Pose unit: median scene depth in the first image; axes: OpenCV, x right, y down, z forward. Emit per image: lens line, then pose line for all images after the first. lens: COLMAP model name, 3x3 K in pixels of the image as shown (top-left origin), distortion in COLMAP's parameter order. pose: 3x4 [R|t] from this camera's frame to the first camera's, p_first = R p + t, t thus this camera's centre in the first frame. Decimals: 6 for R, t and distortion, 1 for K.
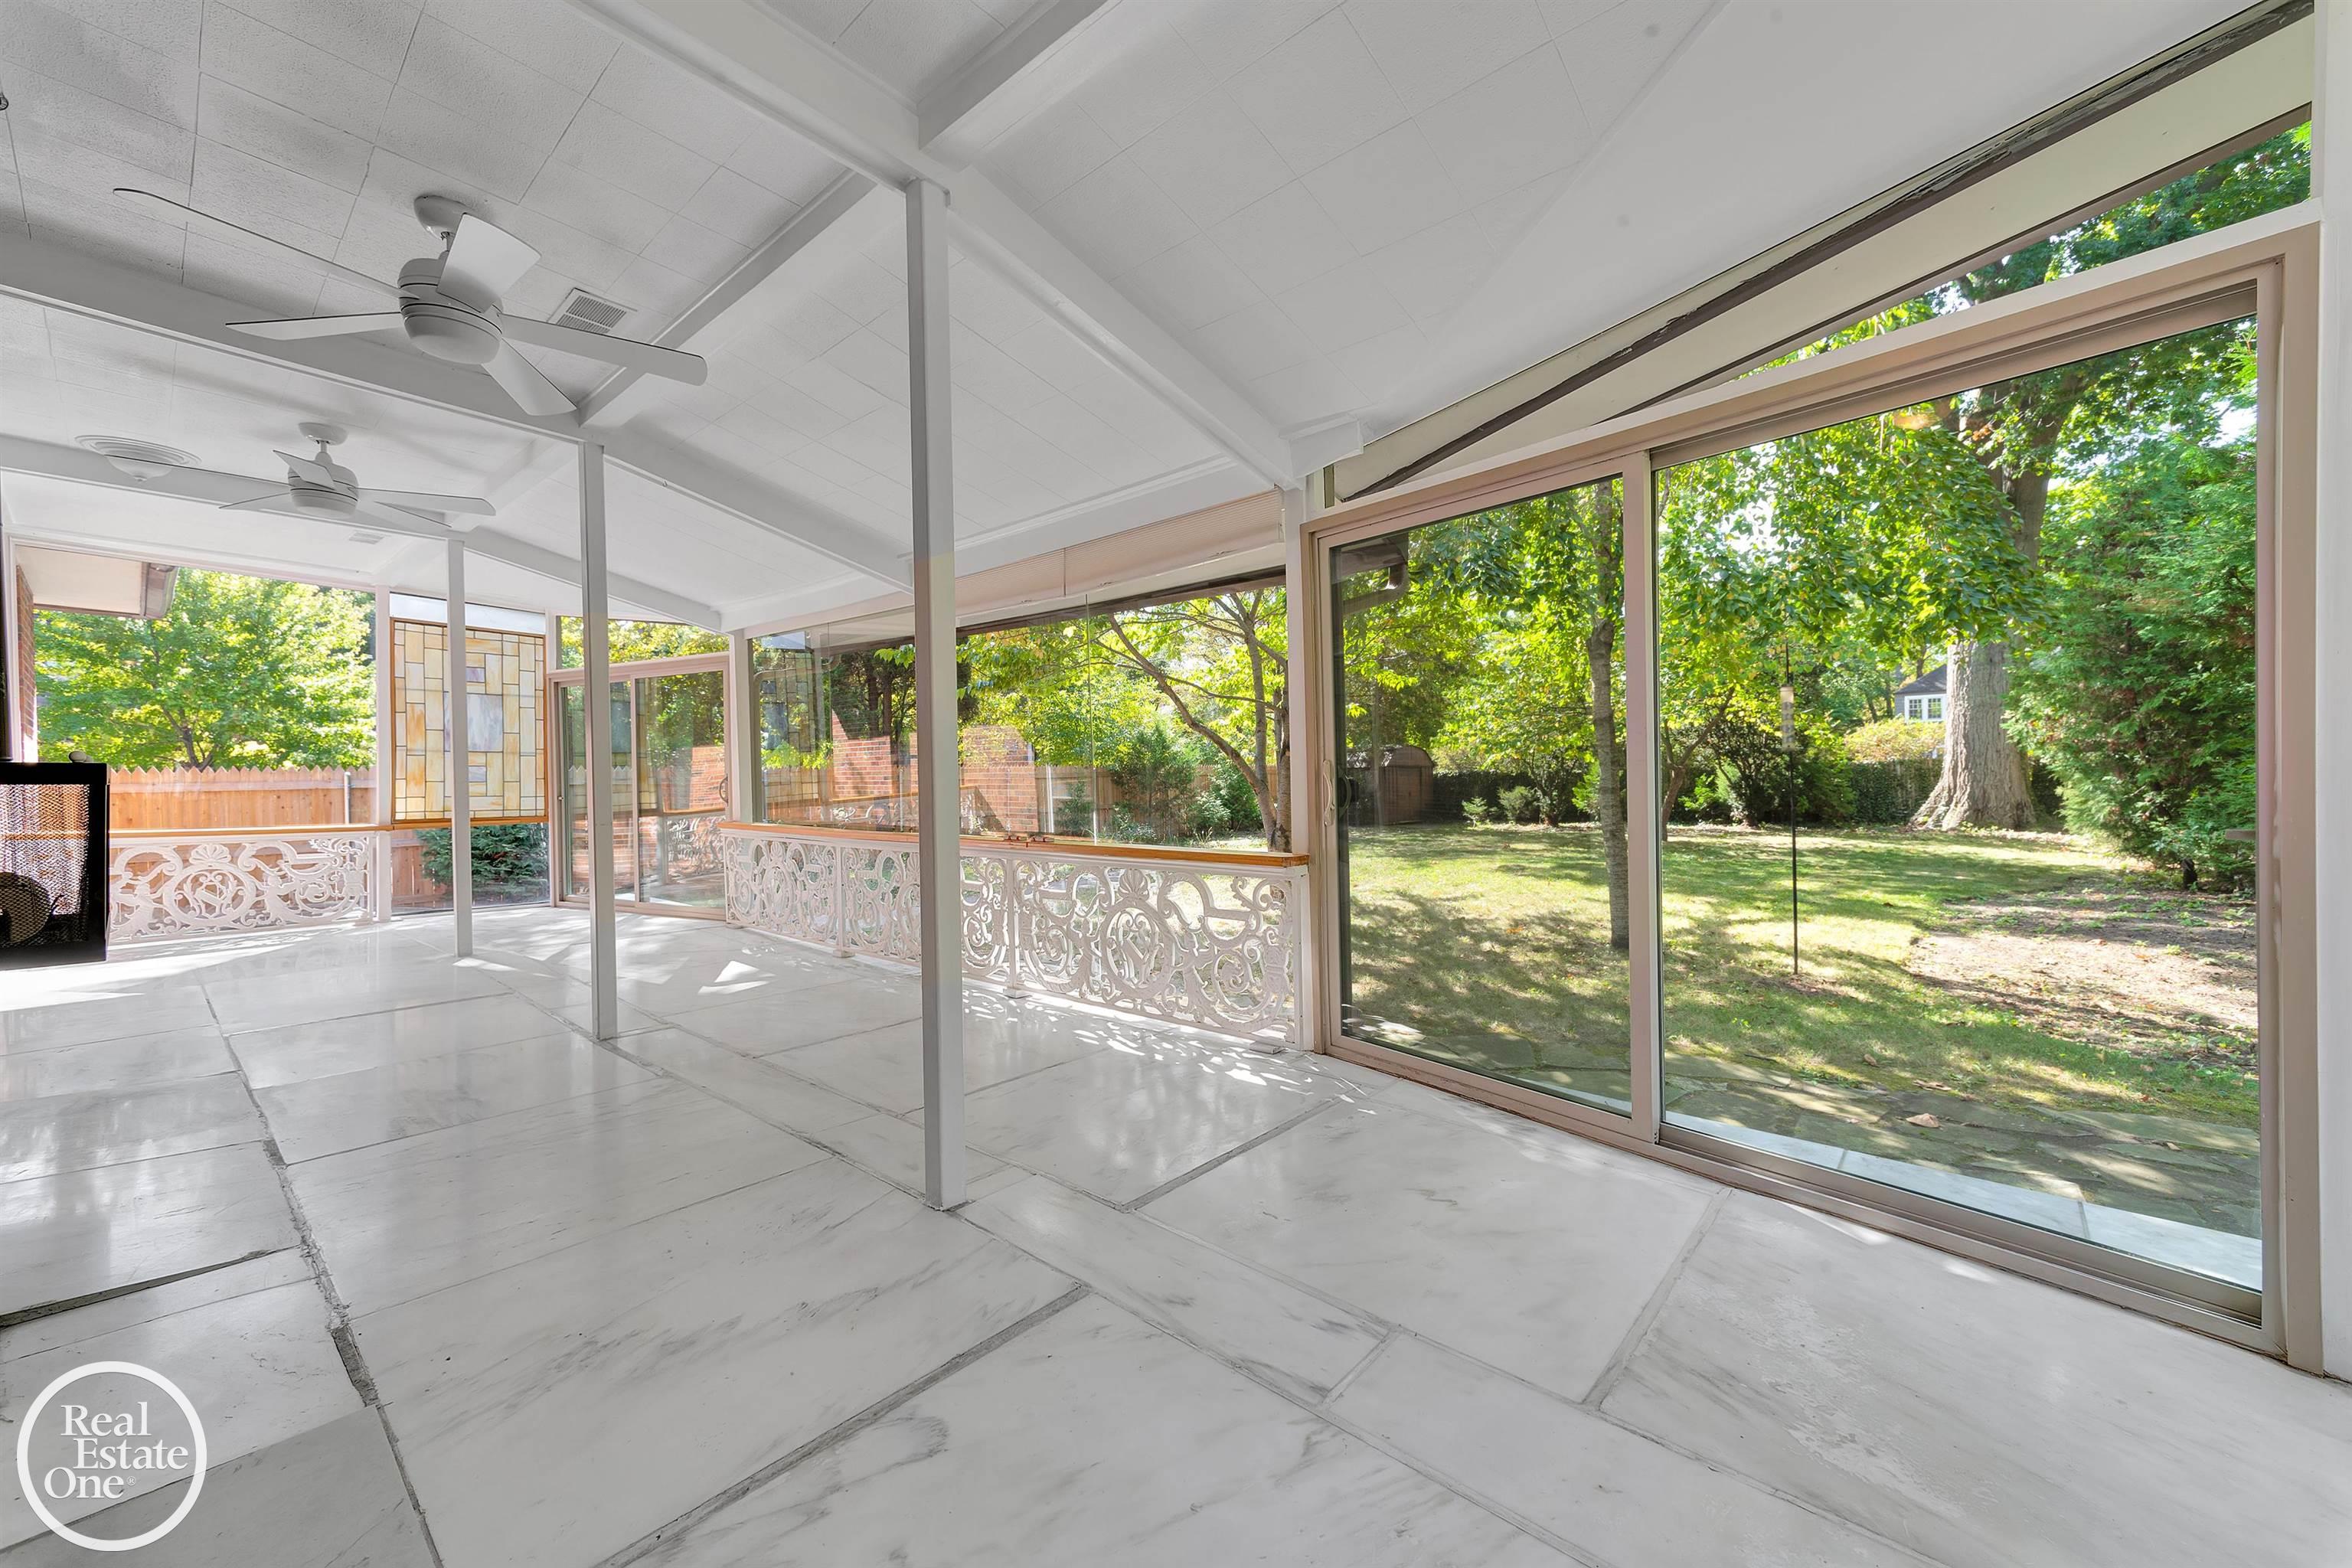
lens RADIAL K [[906.0, 0, 1179.3], [0, 906.0, 782.9], [0, 0, 1]] dist [0.011717, -0.000252]
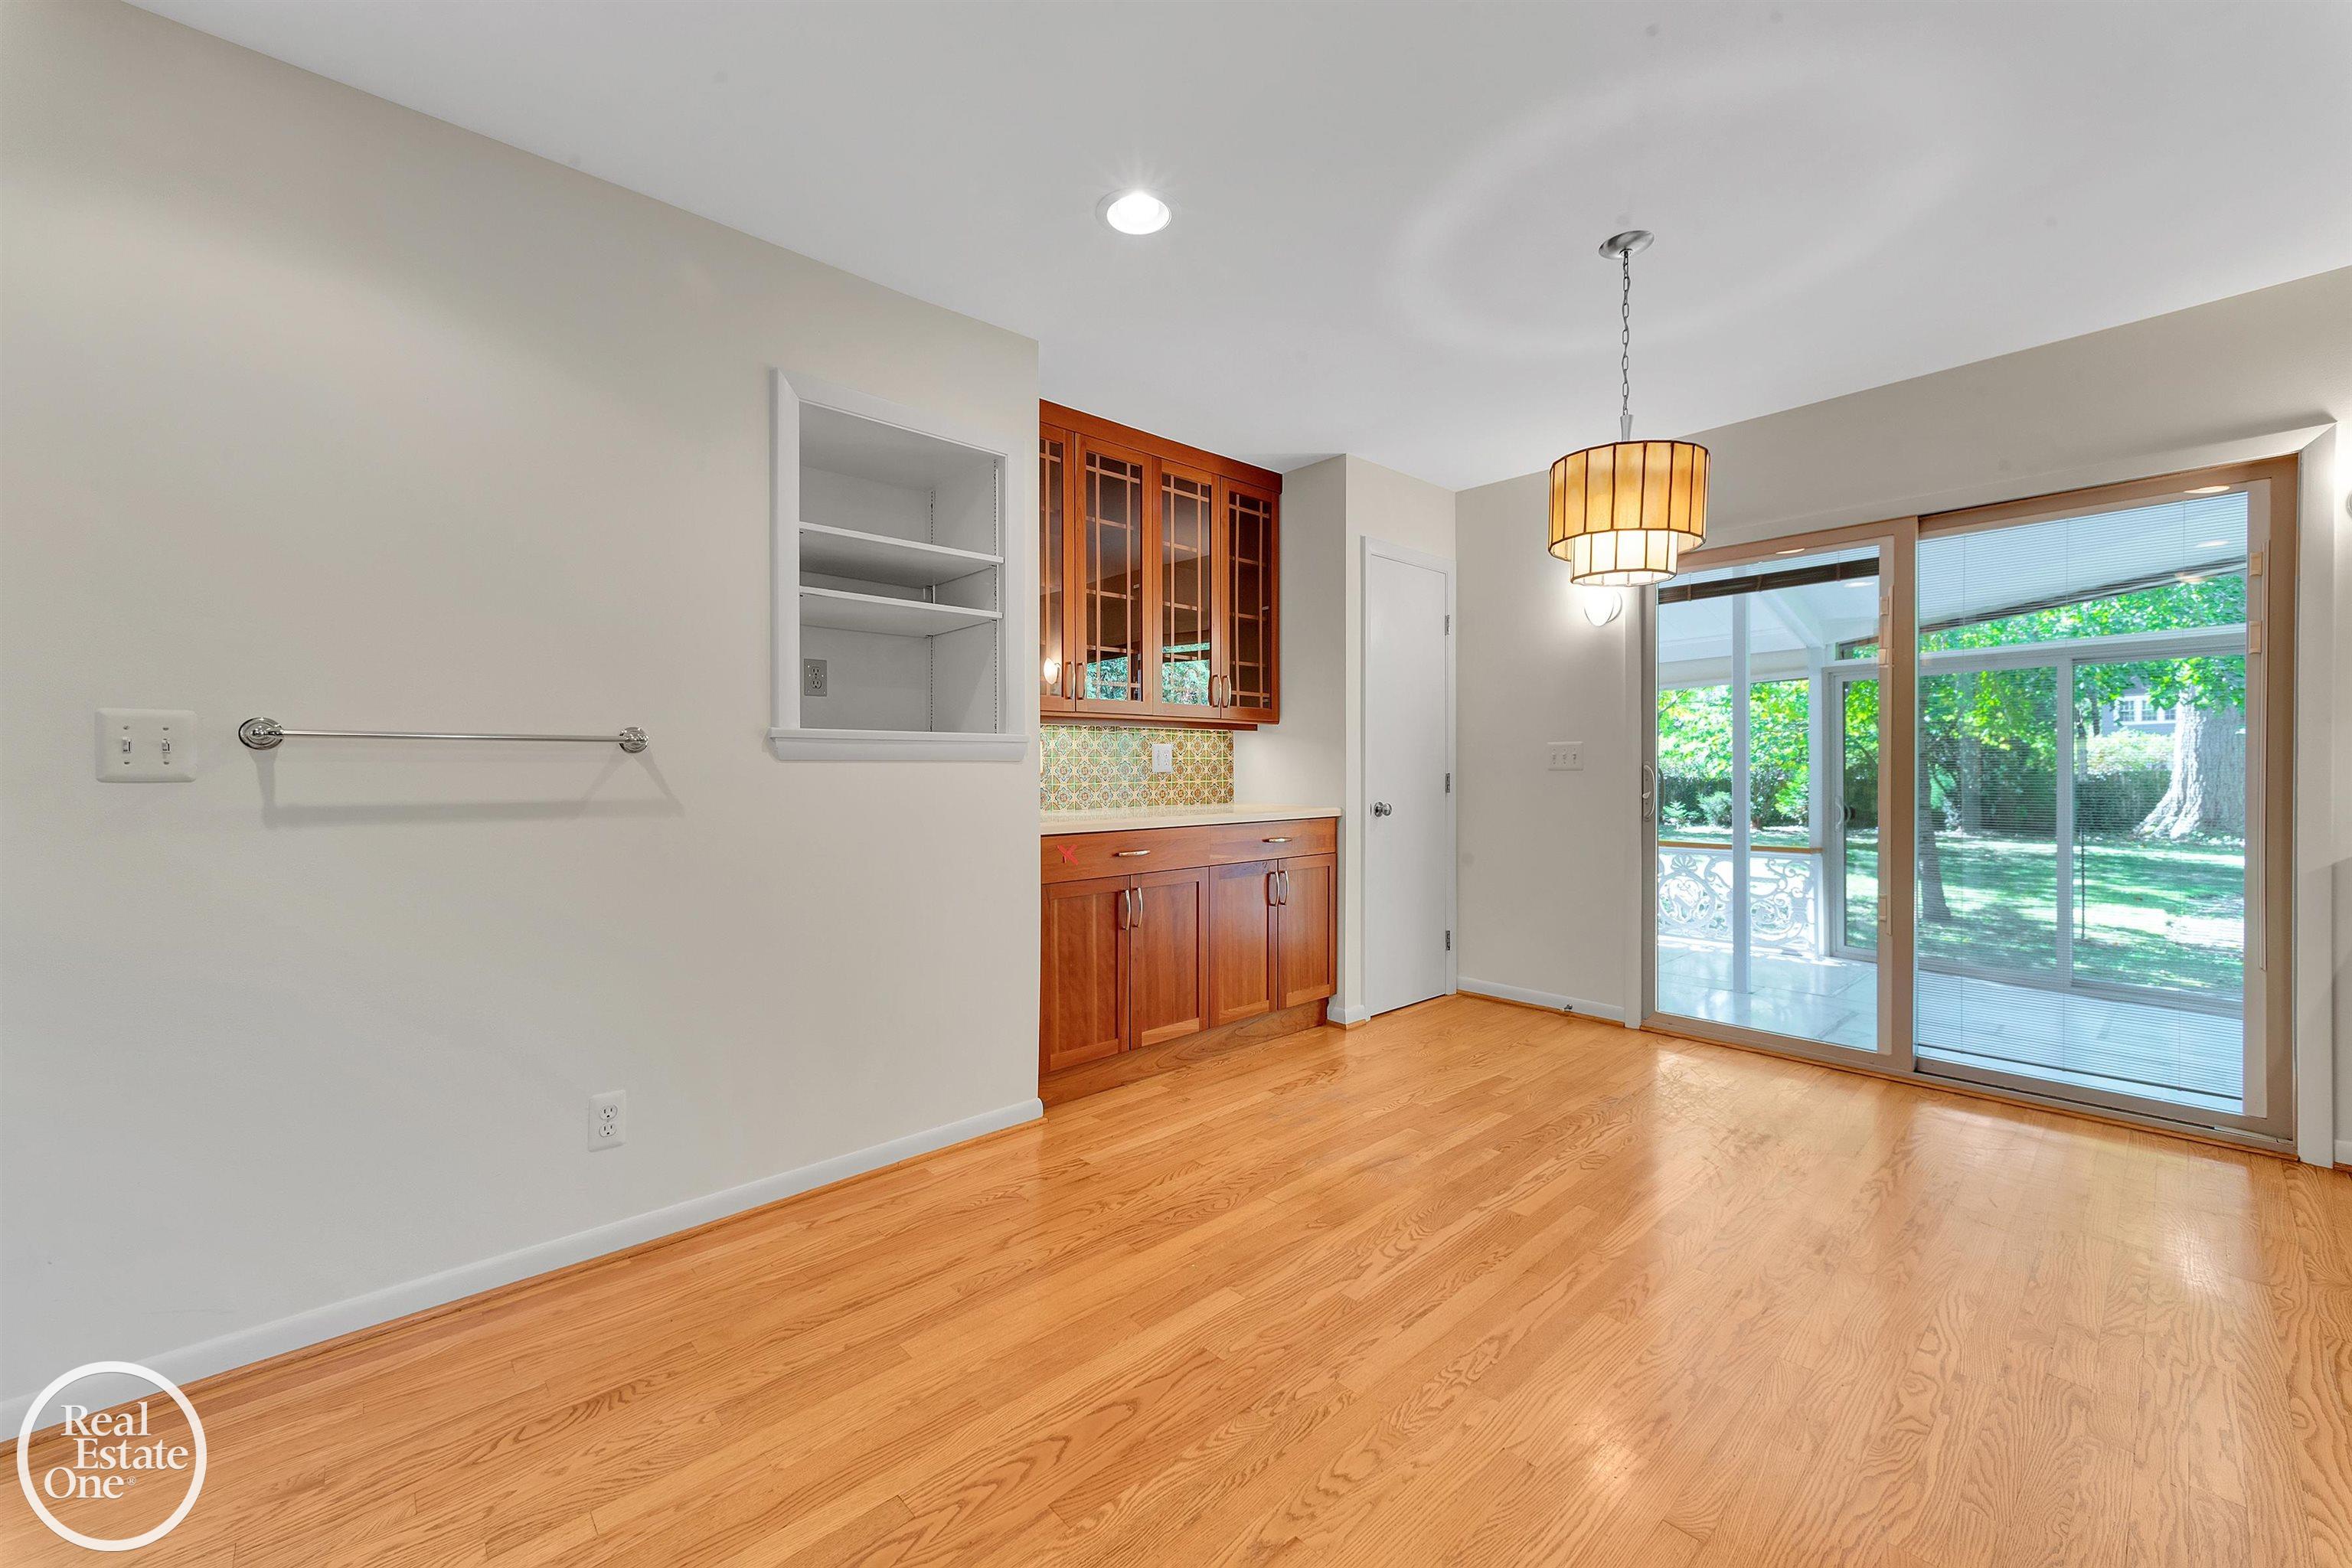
lens RADIAL K [[906.0, 0, 1186.9], [0, 906.0, 782.5], [0, 0, 1]] dist [0.011717, -0.000252]
pose [[0.993640, 0.007643, -0.112340, -0.166220], [-0.007250, 0.999966, 0.003906, -0.008761], [0.112366, -0.003067, 0.993662, -0.172172]]
